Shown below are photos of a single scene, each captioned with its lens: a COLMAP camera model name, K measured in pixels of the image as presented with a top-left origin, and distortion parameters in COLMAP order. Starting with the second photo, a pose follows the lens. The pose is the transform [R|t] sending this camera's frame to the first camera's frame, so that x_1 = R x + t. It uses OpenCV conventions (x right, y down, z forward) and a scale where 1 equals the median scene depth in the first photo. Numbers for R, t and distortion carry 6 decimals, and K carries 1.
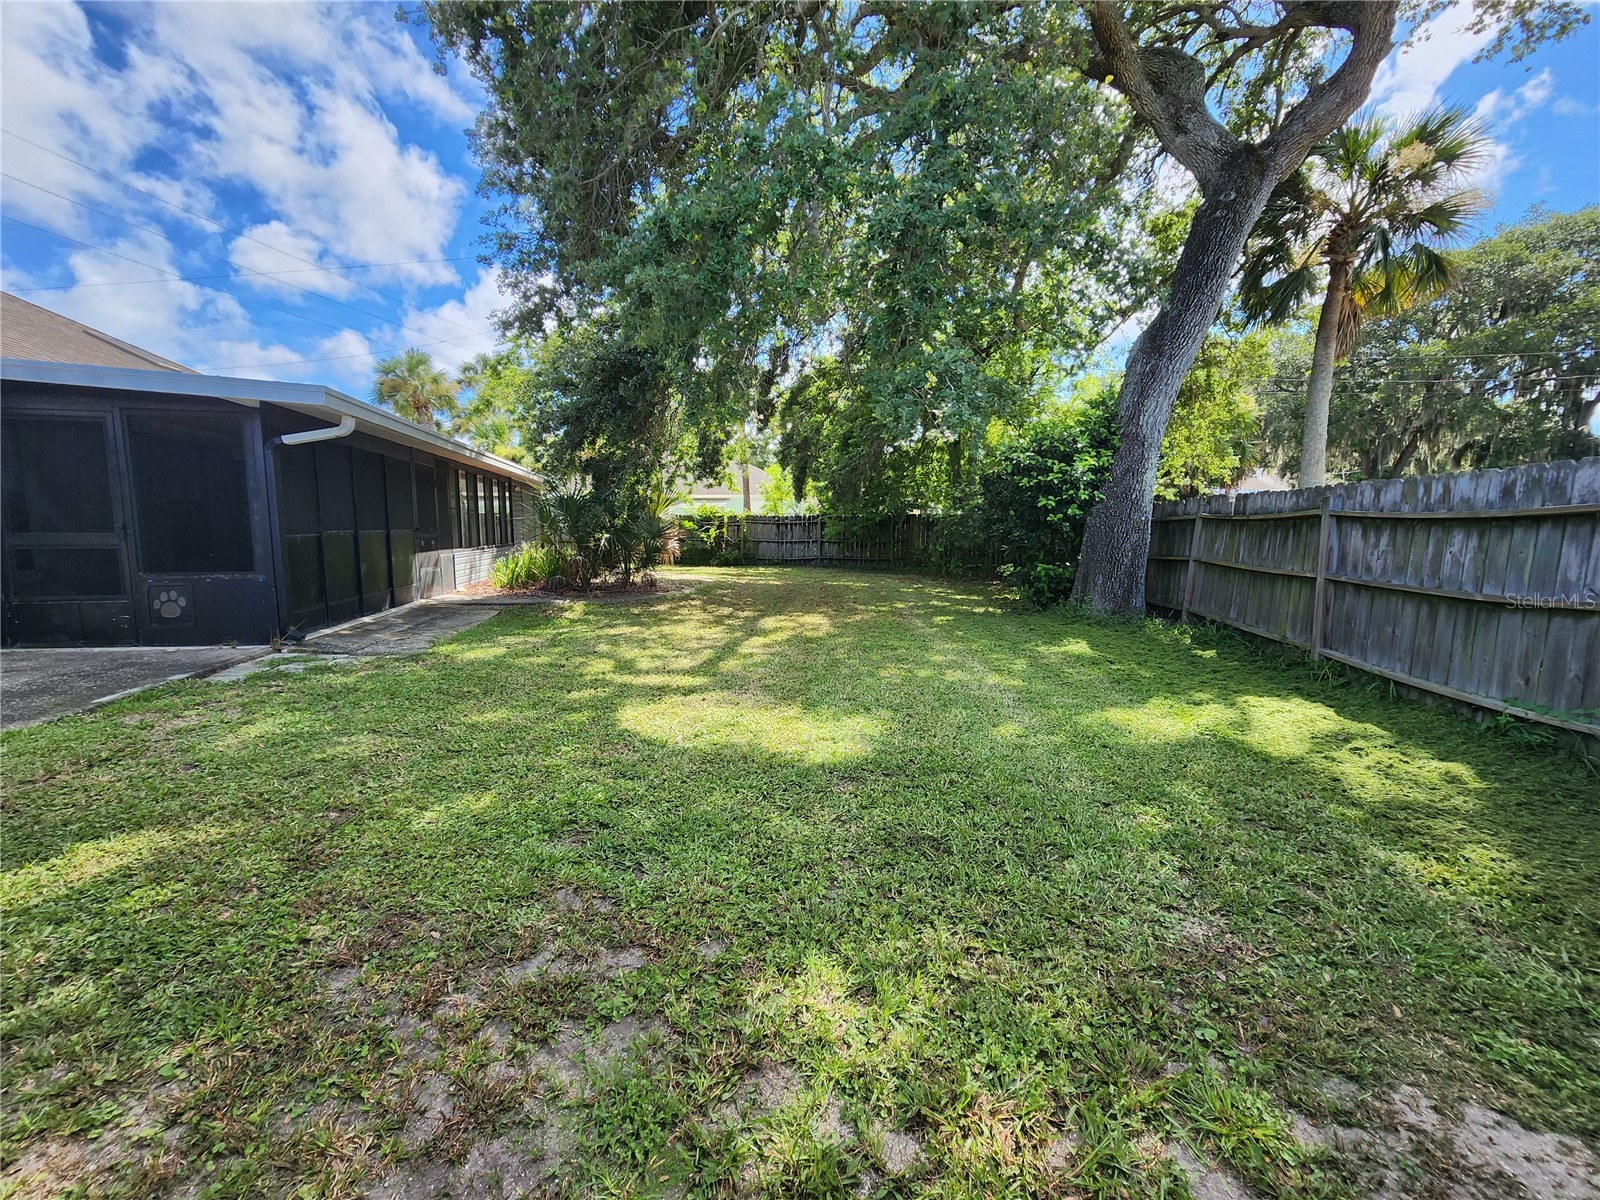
lens RADIAL K [[631.3, 0, 800.0], [0, 631.3, 600.0], [0, 0, 1]] dist [-0.020965, -0.000025]
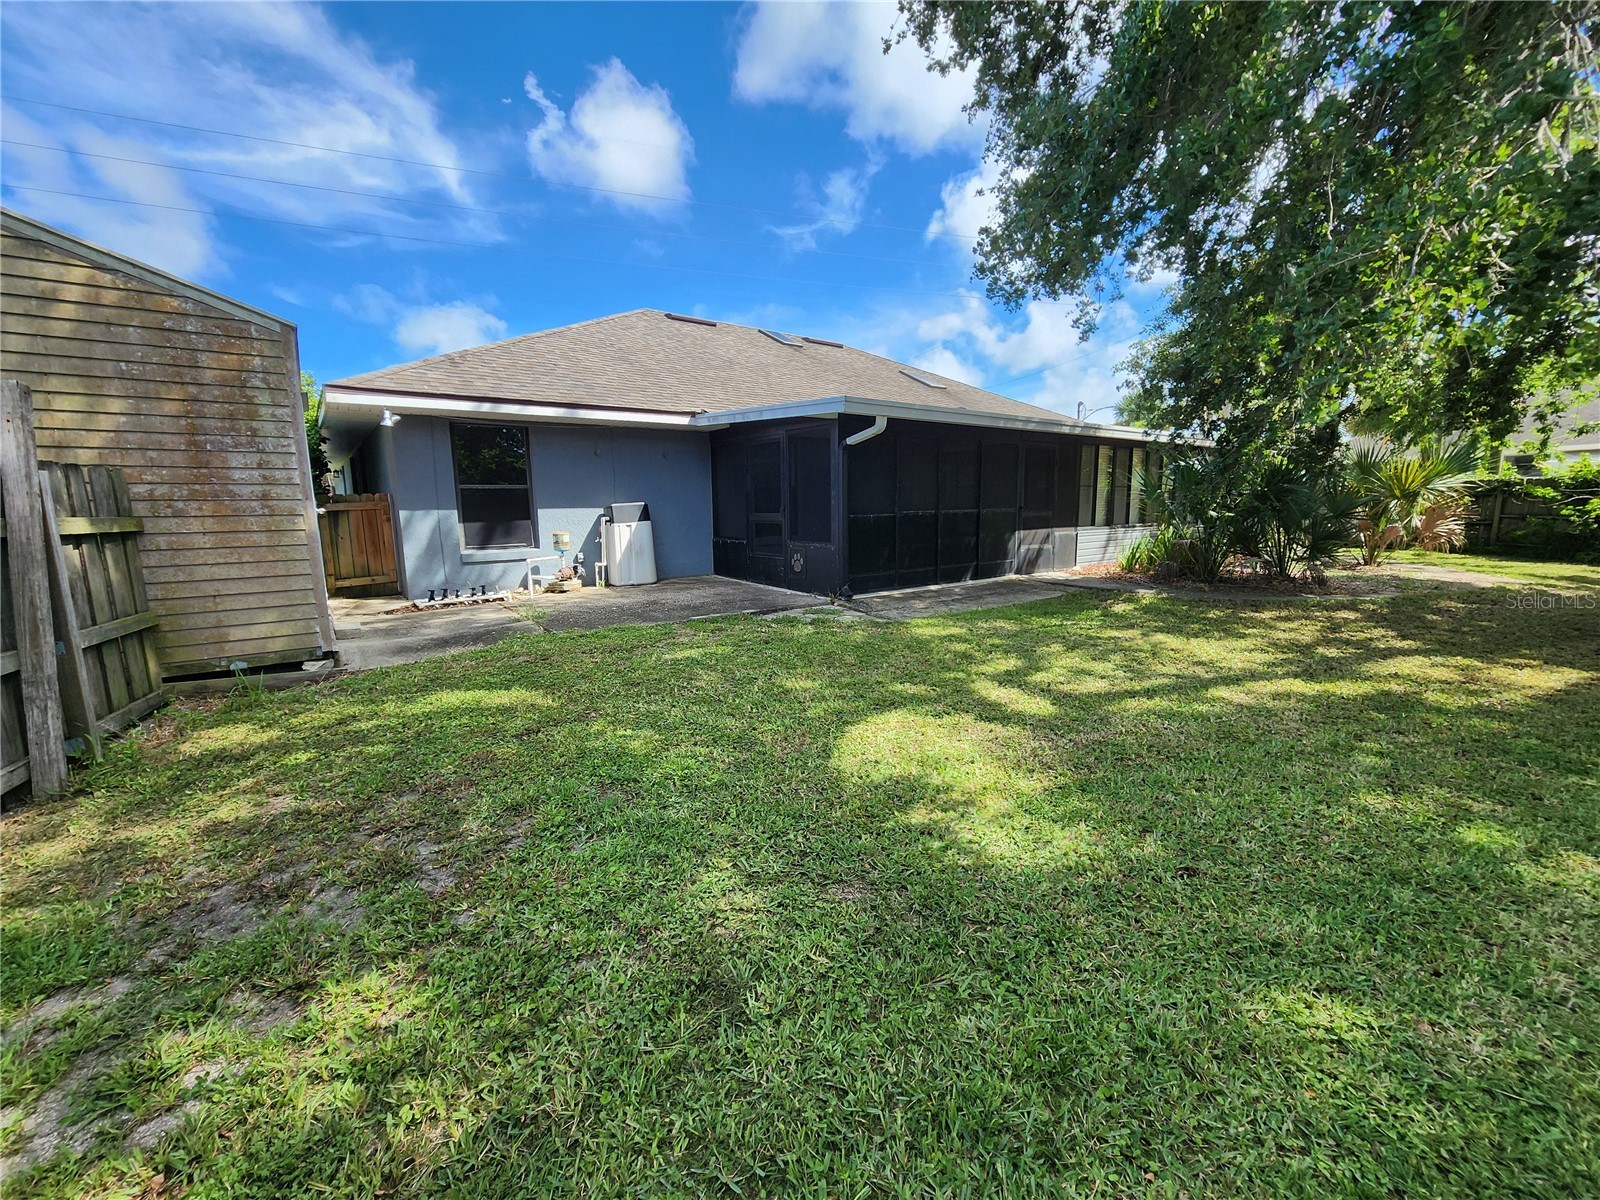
lens RADIAL K [[631.3, 0, 800.0], [0, 631.3, 600.0], [0, 0, 1]] dist [-0.020965, -0.000025]
pose [[0.429894, 0.119872, -0.894887, 0.337245], [-0.082228, 0.992226, 0.093409, -0.045559], [0.899127, 0.033429, 0.436409, 0.352961]]
